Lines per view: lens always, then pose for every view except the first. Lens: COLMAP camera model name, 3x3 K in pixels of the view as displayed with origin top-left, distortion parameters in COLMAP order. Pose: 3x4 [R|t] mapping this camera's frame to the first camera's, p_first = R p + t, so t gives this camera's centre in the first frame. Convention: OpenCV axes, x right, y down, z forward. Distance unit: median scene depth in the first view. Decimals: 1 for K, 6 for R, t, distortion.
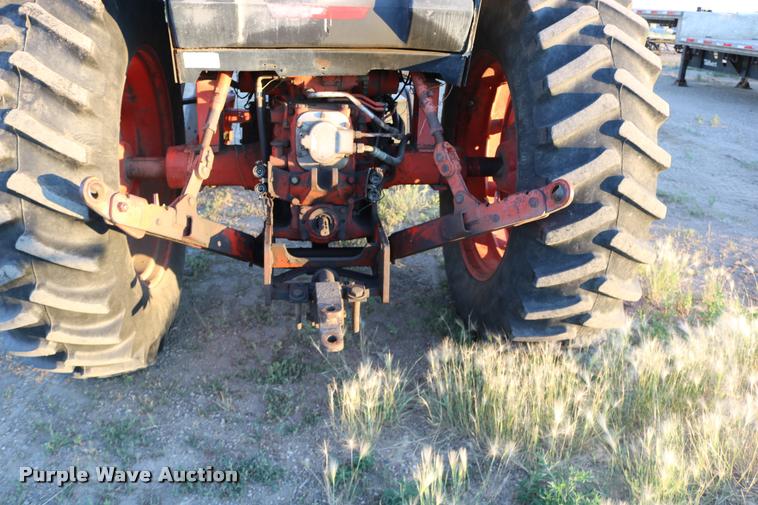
lens RADIAL K [[635.8, 0, 373.8], [0, 635.8, 258.3], [0, 0, 1]] dist [-0.149341, 0.117052]
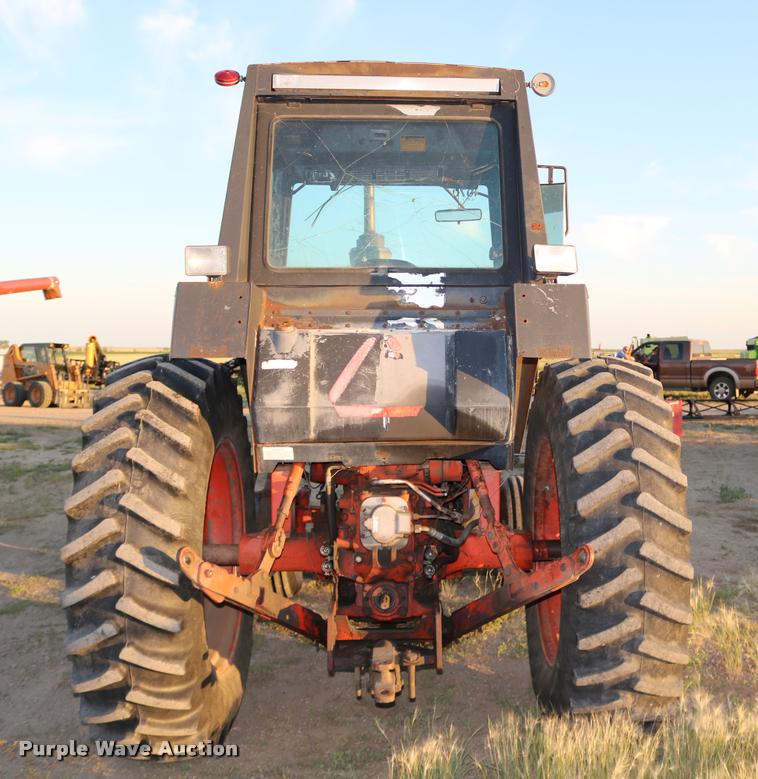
lens RADIAL K [[988.2, 0, 474.8], [0, 988.2, 390.9], [0, 0, 1]] dist [-0.113889, 0.000000]
pose [[0.998383, -0.033691, -0.045794, 0.177607], [0.015338, 0.935246, -0.353665, 0.227181], [0.054744, 0.352391, 0.934250, -0.737421]]
